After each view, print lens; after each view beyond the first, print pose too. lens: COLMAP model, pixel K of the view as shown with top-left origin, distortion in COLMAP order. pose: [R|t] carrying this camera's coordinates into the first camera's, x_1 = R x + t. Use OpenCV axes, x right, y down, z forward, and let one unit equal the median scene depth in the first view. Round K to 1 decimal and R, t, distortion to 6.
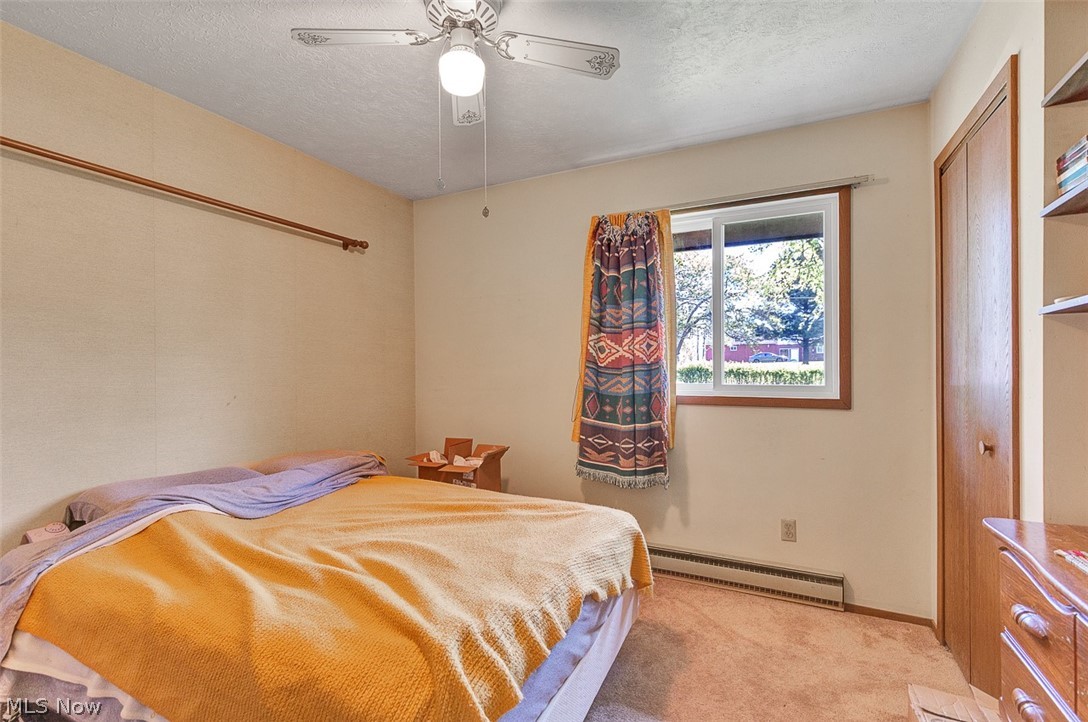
lens RADIAL K [[493.7, 0, 544.0], [0, 493.7, 361.0], [0, 0, 1]] dist [0.004651, -0.000402]
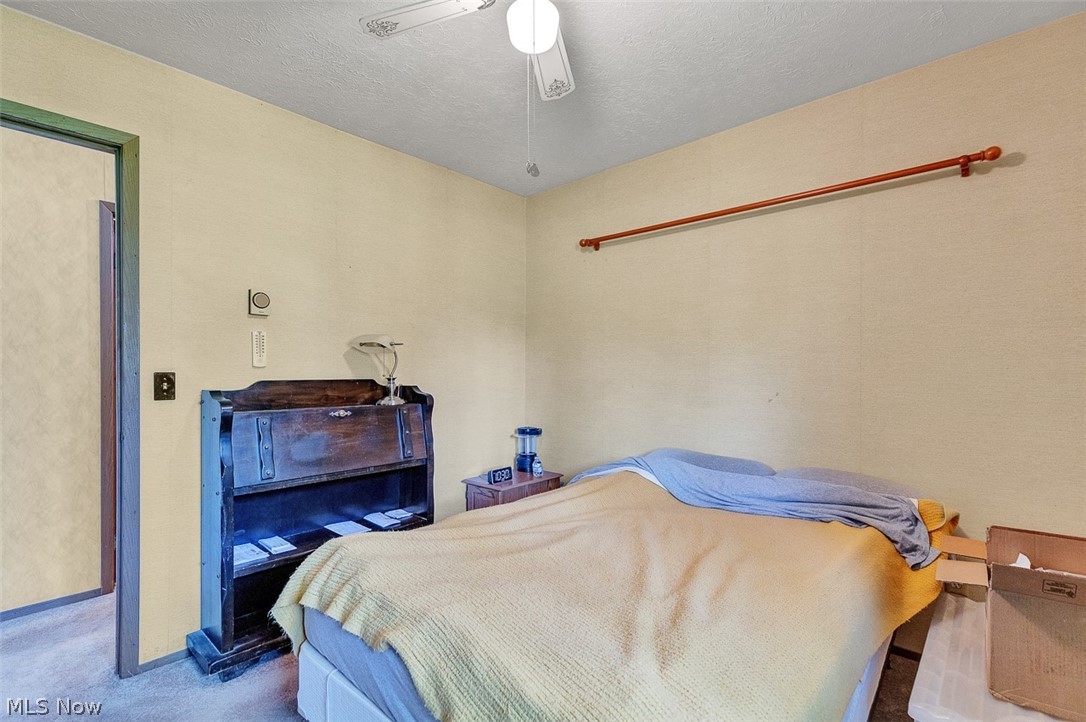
lens RADIAL K [[498.3, 0, 550.3], [0, 498.3, 369.5], [0, 0, 1]] dist [0.003119, -0.000013]
pose [[-0.265877, 0.000569, -0.964007, 0.473442], [0.013254, 0.999907, -0.003065, 0.022332], [0.963916, -0.013592, -0.265860, 0.879013]]
